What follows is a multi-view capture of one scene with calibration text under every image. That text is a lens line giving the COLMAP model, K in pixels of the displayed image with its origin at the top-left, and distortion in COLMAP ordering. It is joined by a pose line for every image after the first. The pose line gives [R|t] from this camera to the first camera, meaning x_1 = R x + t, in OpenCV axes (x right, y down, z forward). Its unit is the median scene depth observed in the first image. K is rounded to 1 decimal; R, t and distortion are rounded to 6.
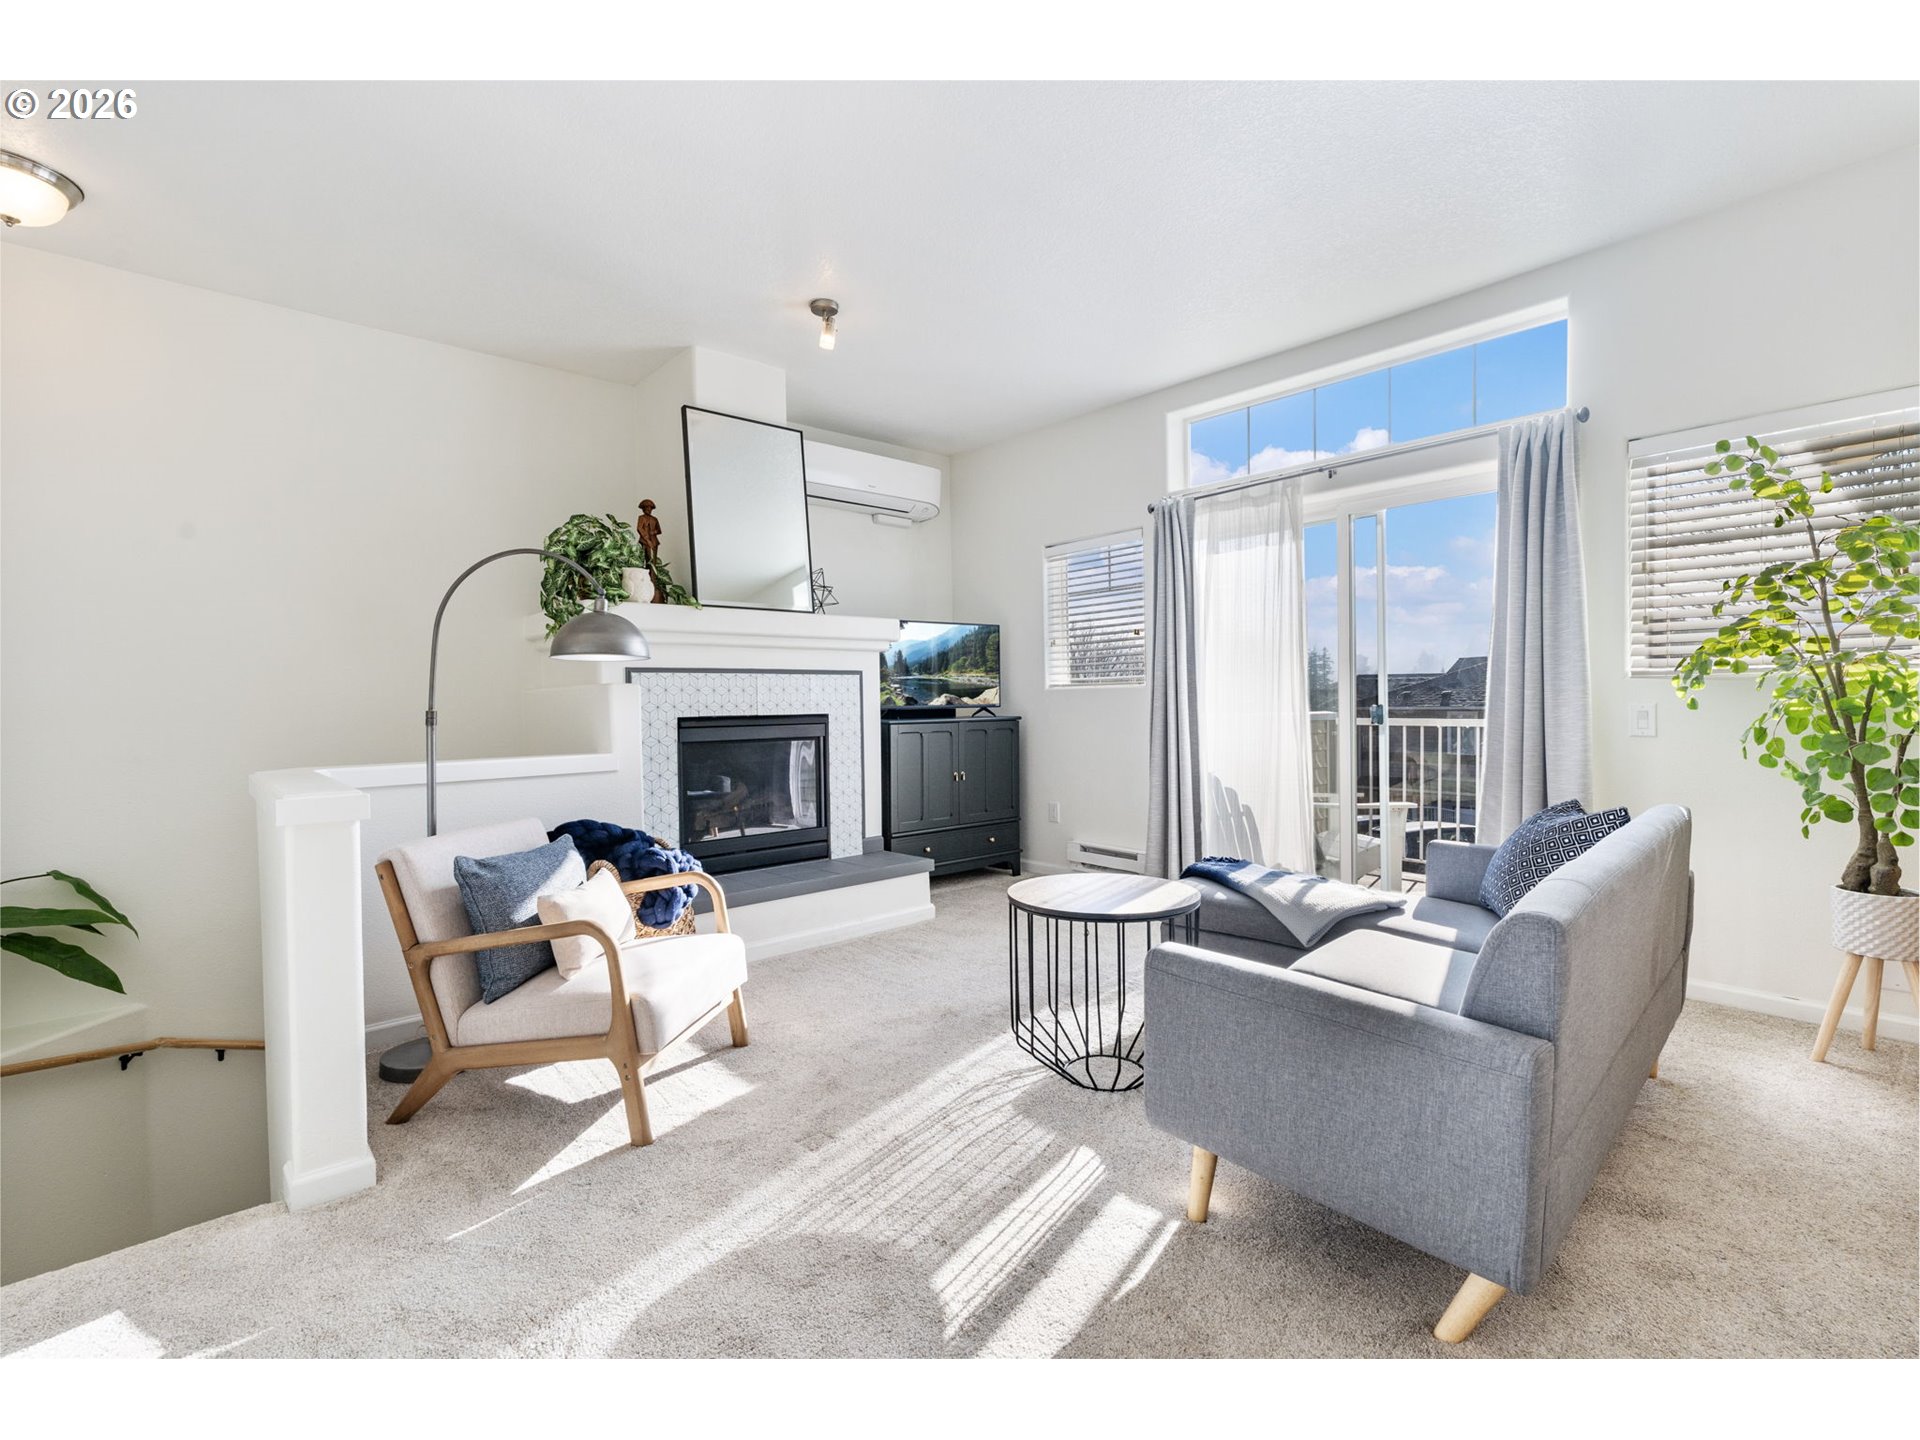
lens RADIAL K [[864.9, 0, 954.7], [0, 864.9, 712.0], [0, 0, 1]] dist [-0.001124, 0.000121]
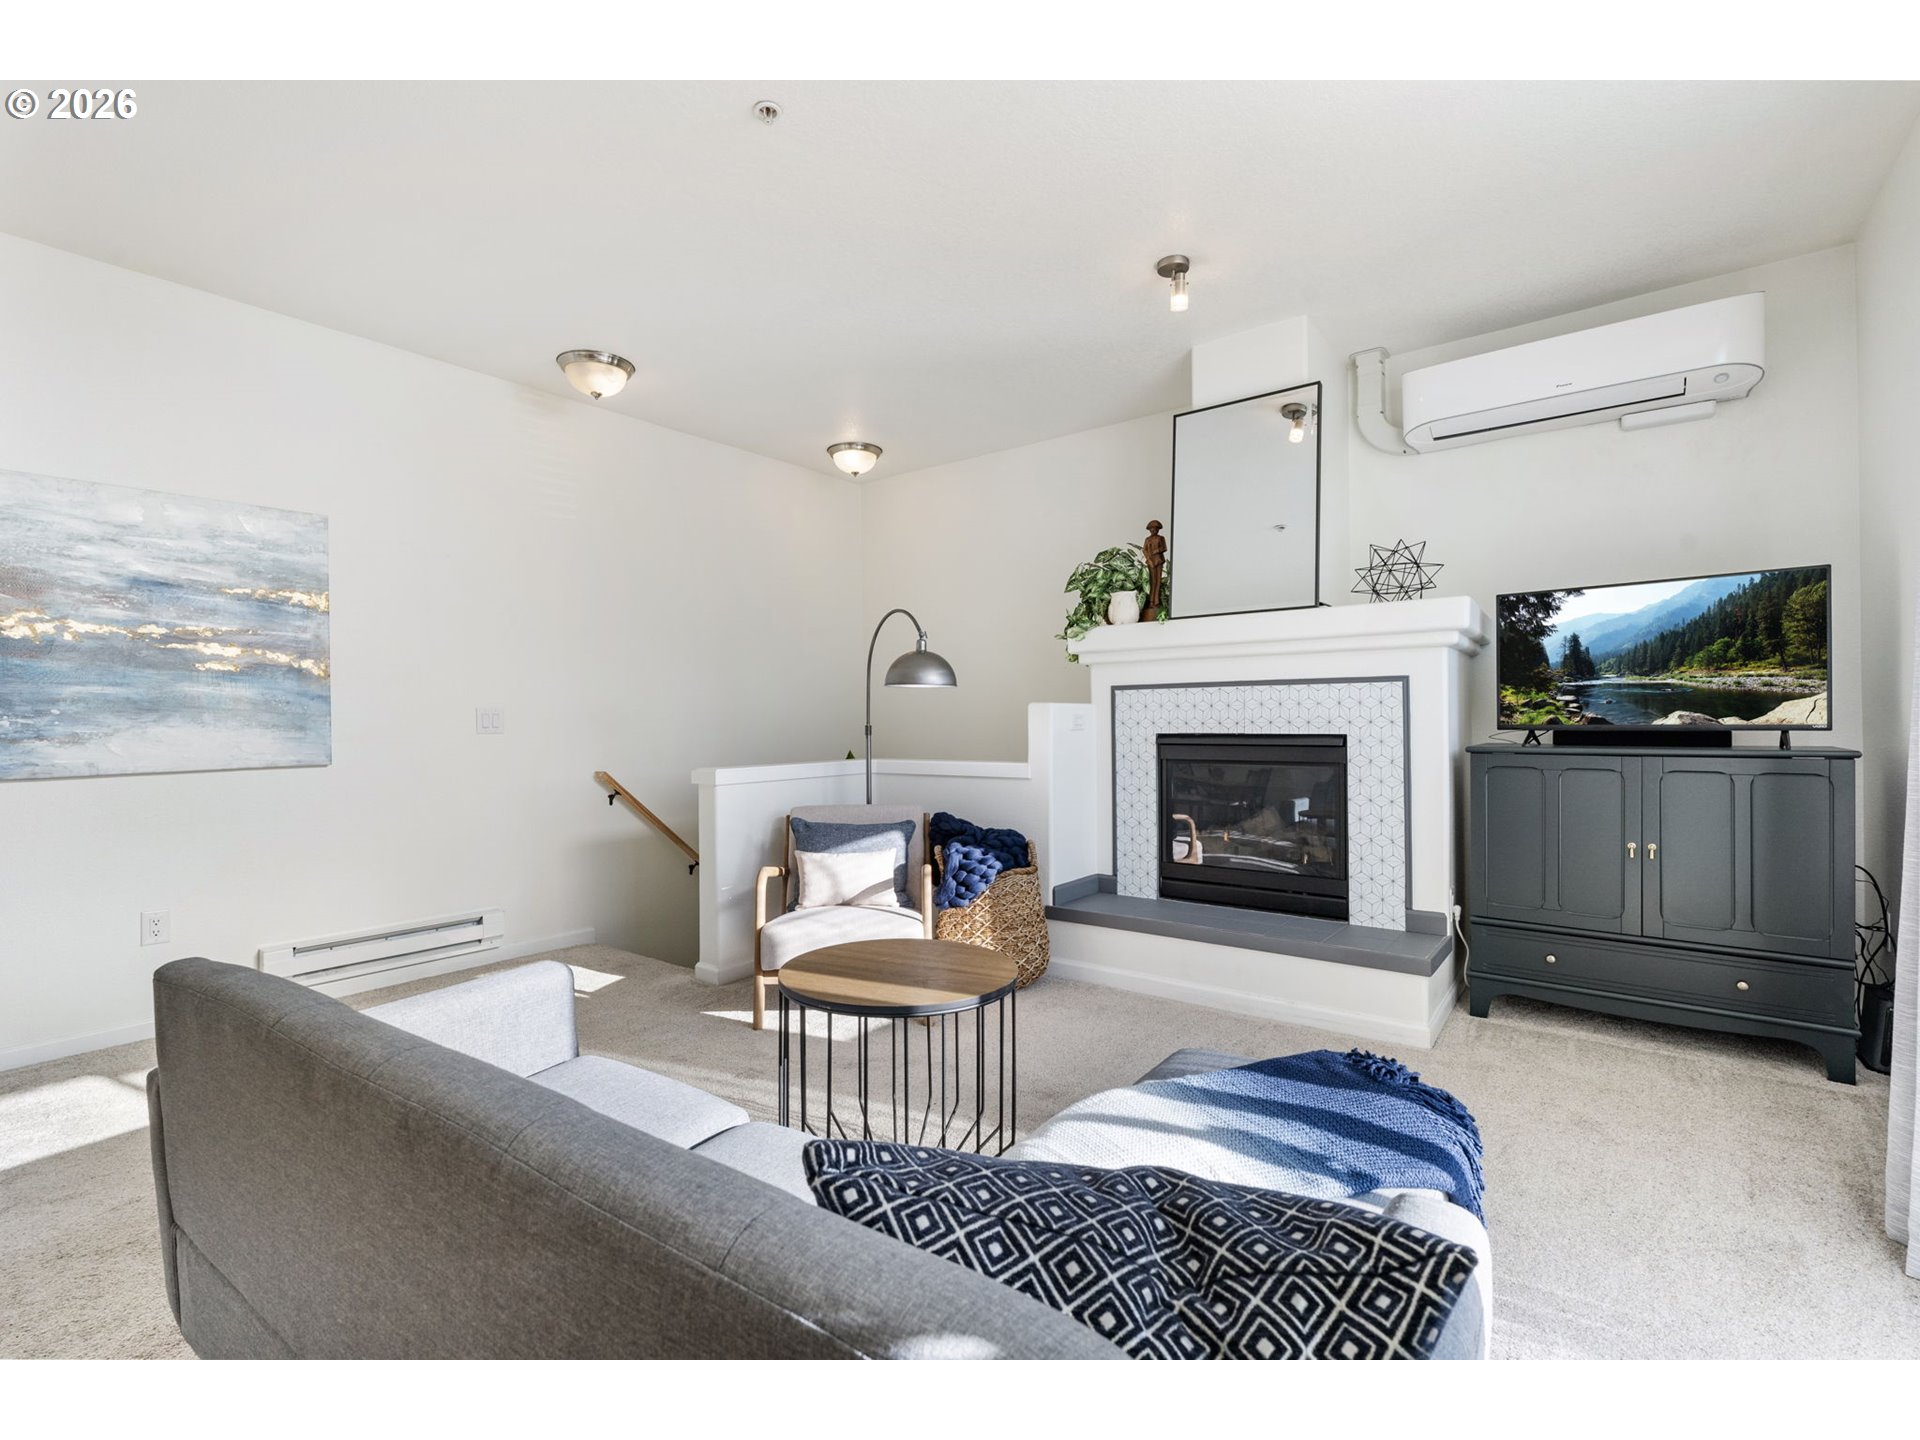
lens RADIAL K [[867.0, 0, 951.7], [0, 867.0, 719.5], [0, 0, 1]] dist [-0.000413, 0.000033]
pose [[0.186920, 0.014036, -0.982275, 0.622024], [-0.005790, 0.999896, 0.013186, -0.021976], [0.982358, 0.003223, 0.186981, 0.580011]]
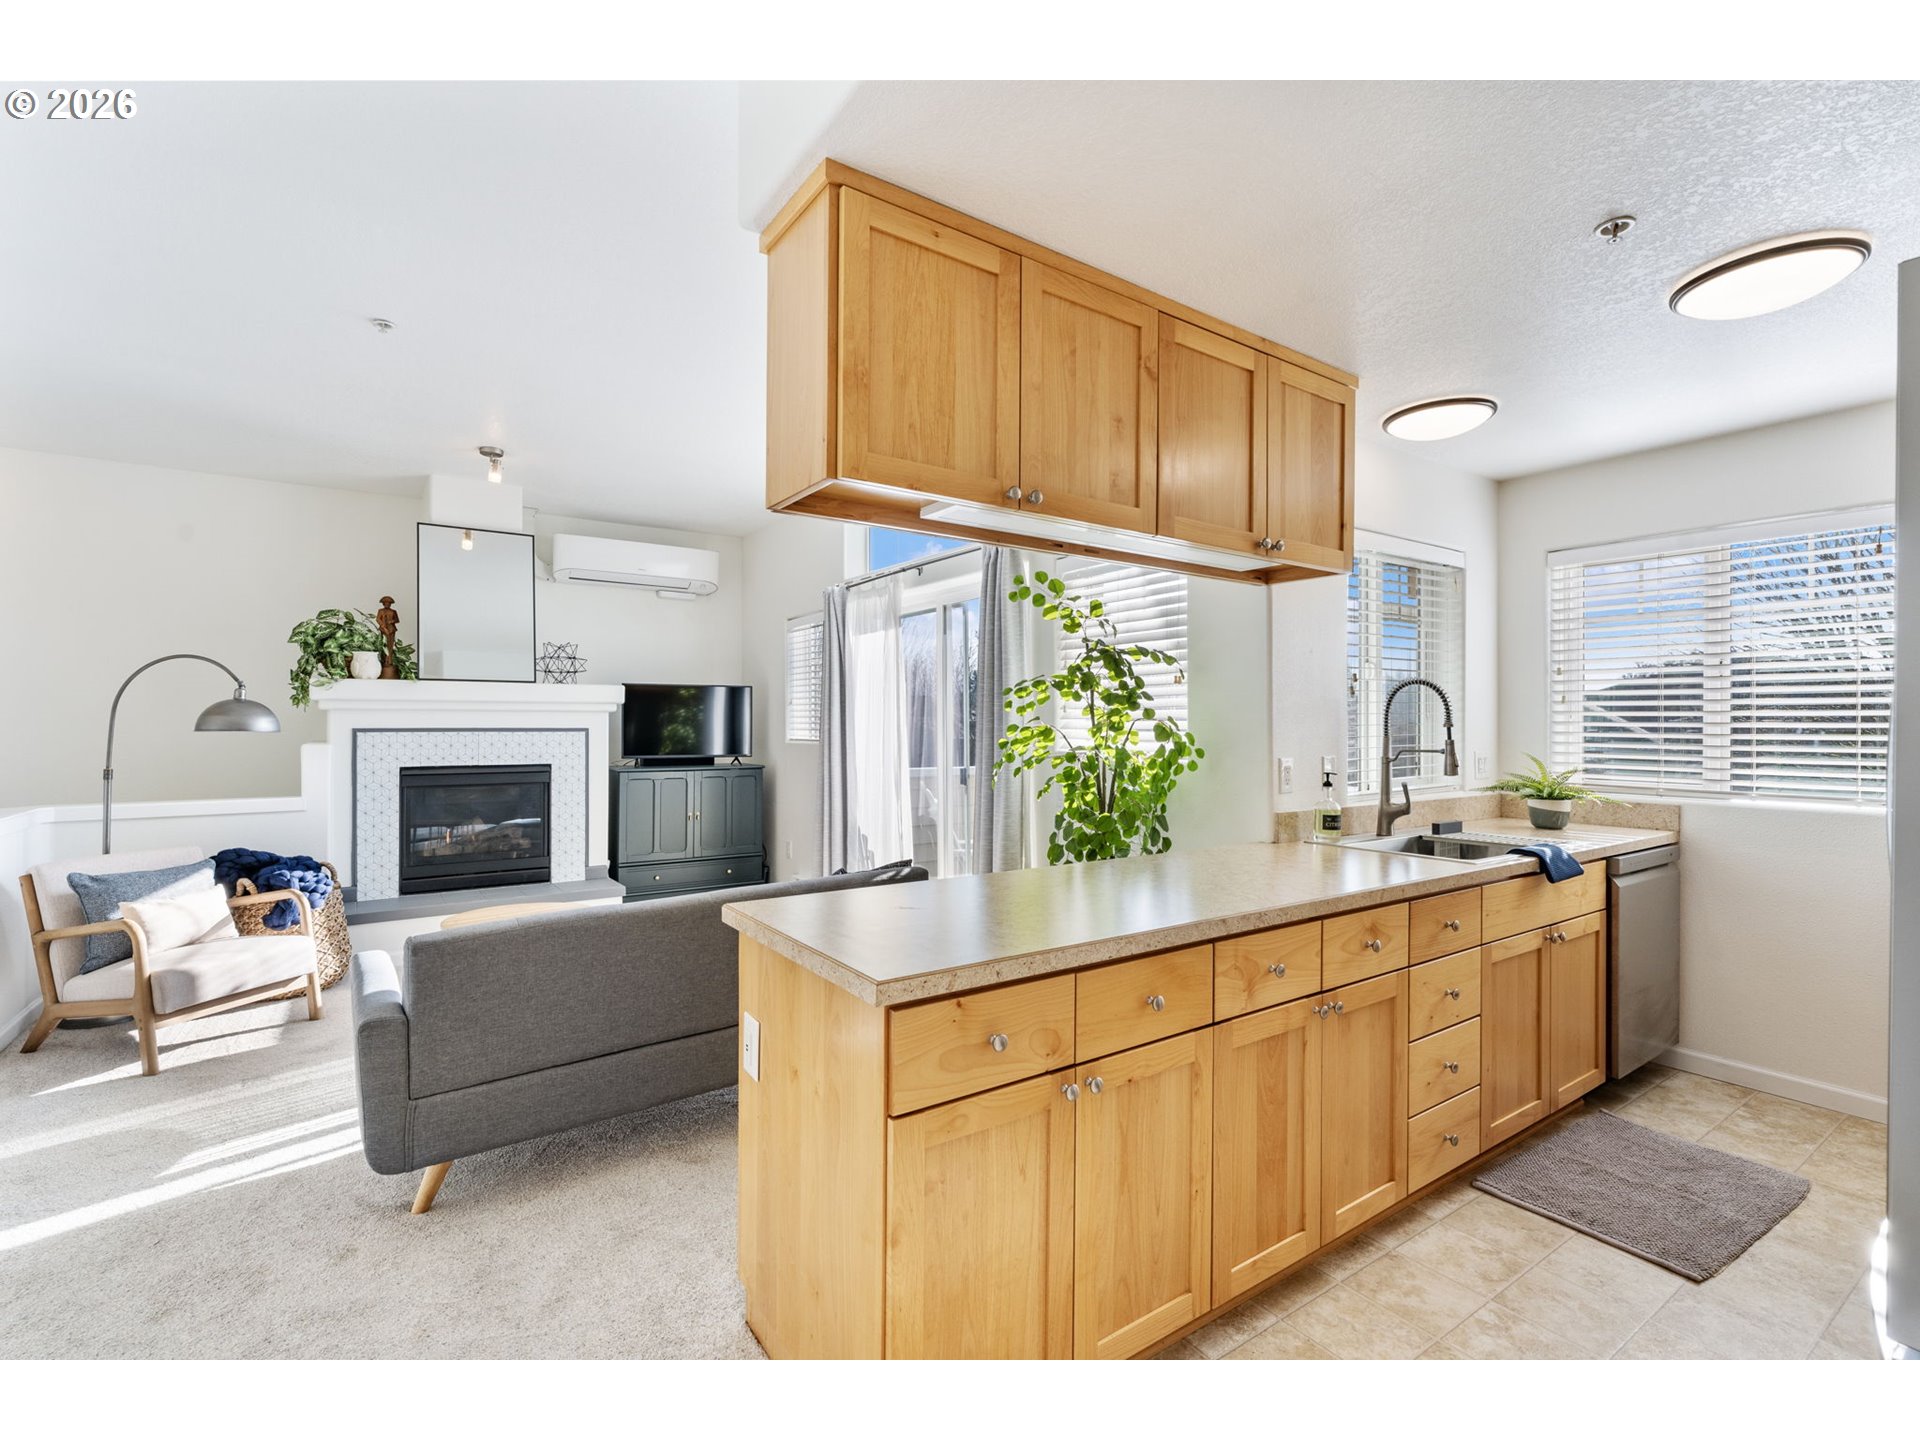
lens RADIAL K [[867.0, 0, 951.7], [0, 867.0, 719.5], [0, 0, 1]] dist [-0.000413, 0.000033]
pose [[0.992330, 0.016815, -0.122467, 0.644539], [-0.018908, 0.999694, -0.015952, -0.059056], [0.122161, 0.018145, 0.992344, -0.172236]]
